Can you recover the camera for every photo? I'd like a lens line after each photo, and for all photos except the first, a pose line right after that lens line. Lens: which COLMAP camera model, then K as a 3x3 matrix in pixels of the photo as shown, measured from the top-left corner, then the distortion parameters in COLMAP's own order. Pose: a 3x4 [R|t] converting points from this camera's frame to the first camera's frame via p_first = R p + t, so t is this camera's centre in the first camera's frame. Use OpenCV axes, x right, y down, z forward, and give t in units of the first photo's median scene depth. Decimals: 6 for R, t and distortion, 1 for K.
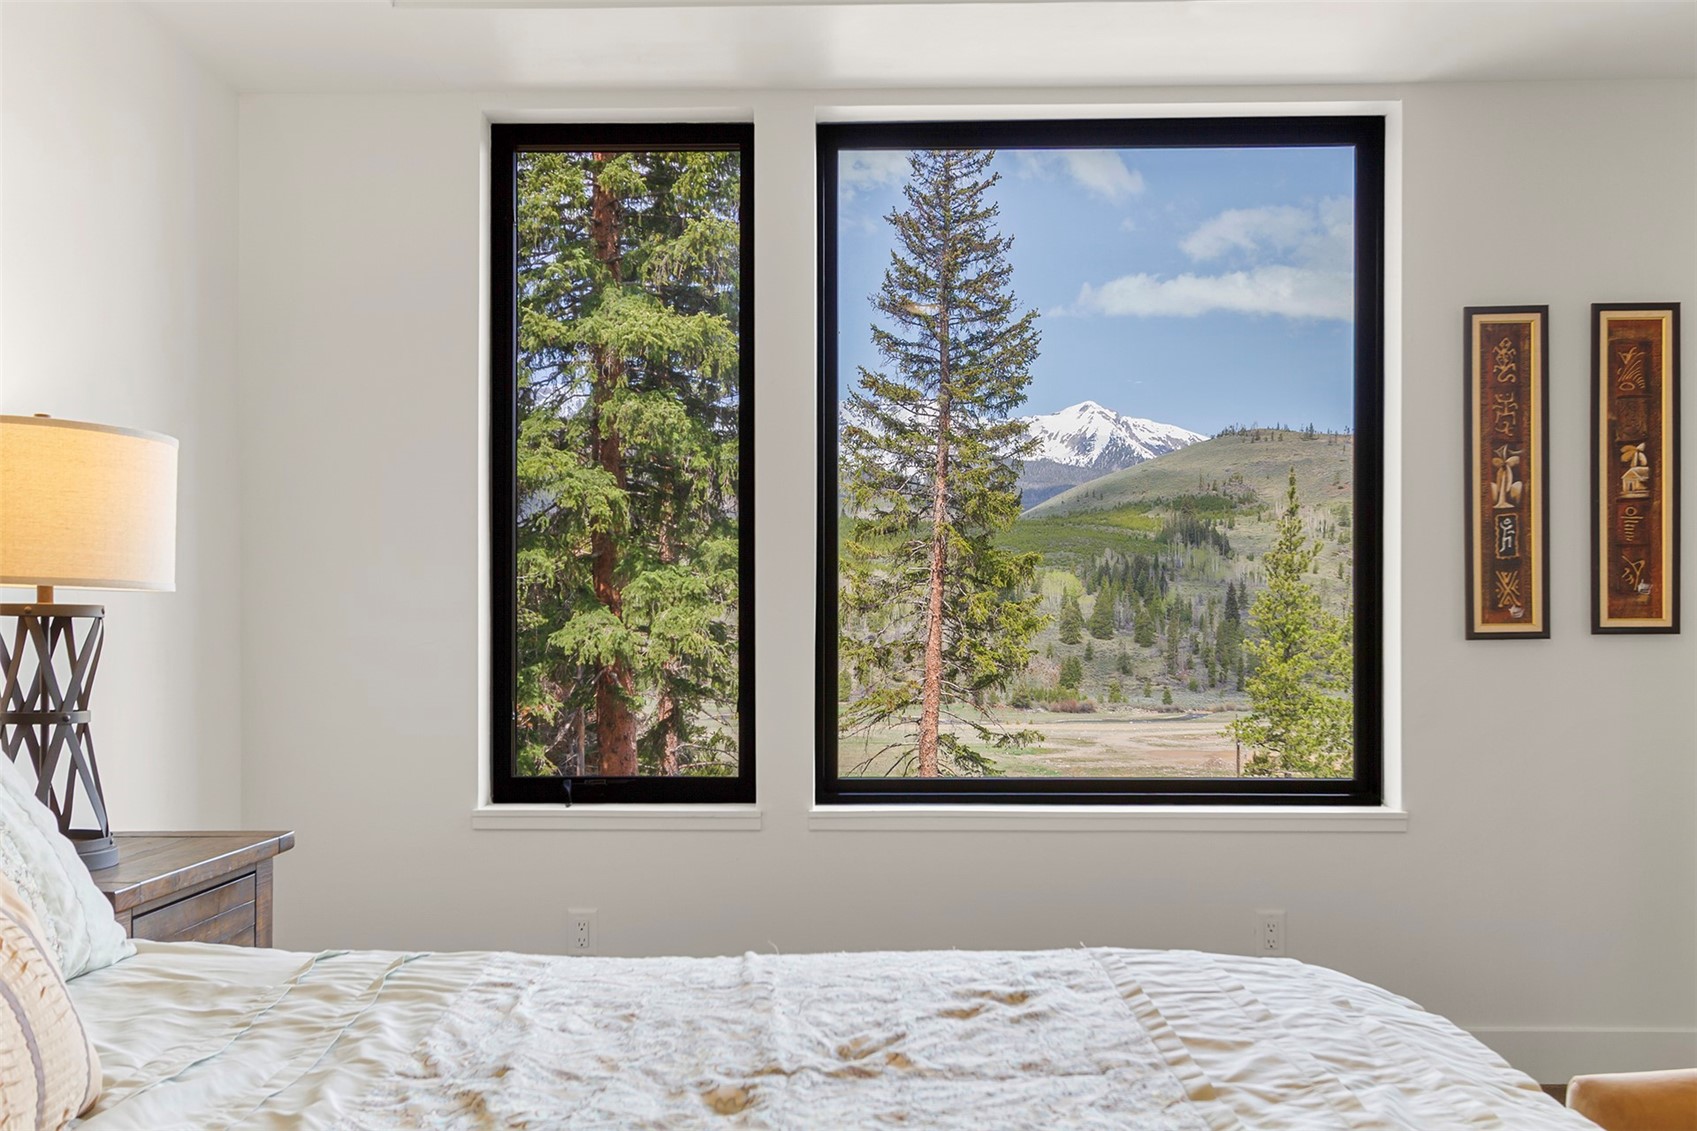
lens RADIAL K [[1477.6, 0, 838.0], [0, 1477.6, 607.2], [0, 0, 1]] dist [0.006212, 0.010477]
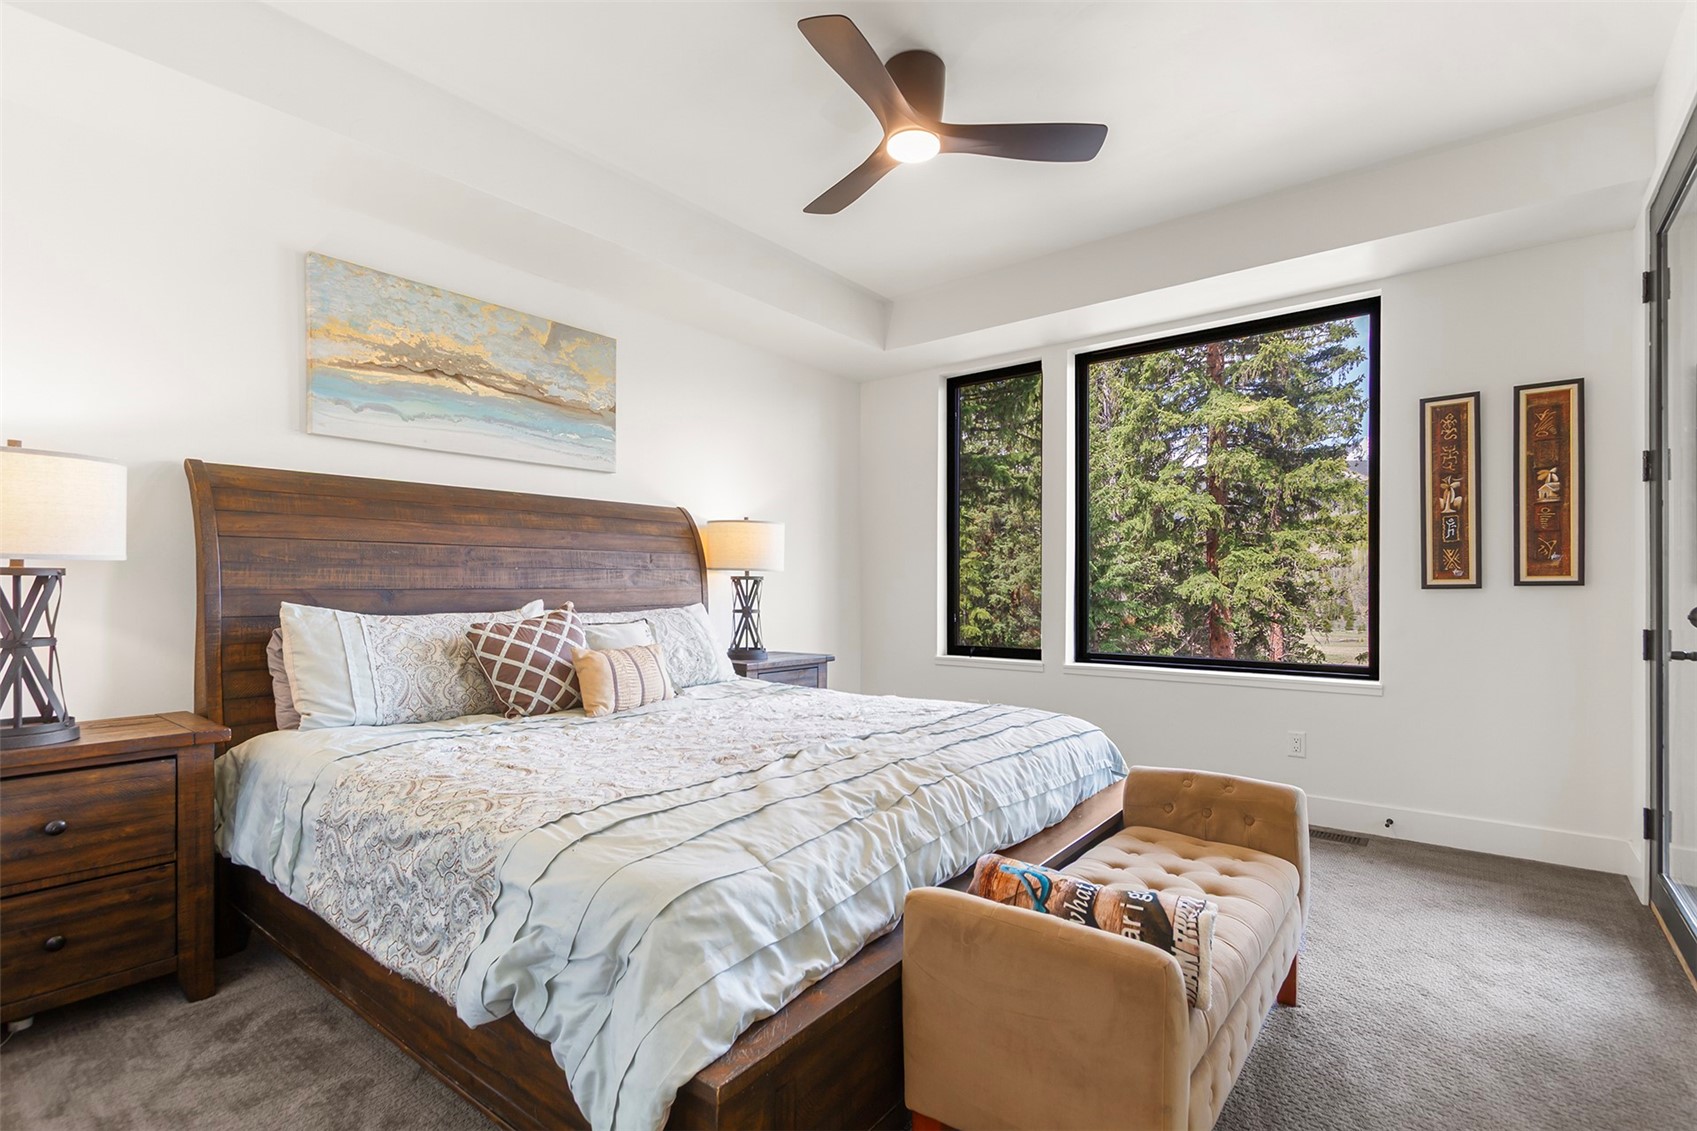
lens RADIAL K [[814.1, 0, 859.2], [0, 814.1, 577.1], [0, 0, 1]] dist [0.018247, 0.000456]
pose [[0.799274, -0.007284, -0.600922, 0.475694], [0.010645, 0.999941, 0.002038, -0.000989], [0.600872, -0.008026, 0.799305, -0.179901]]
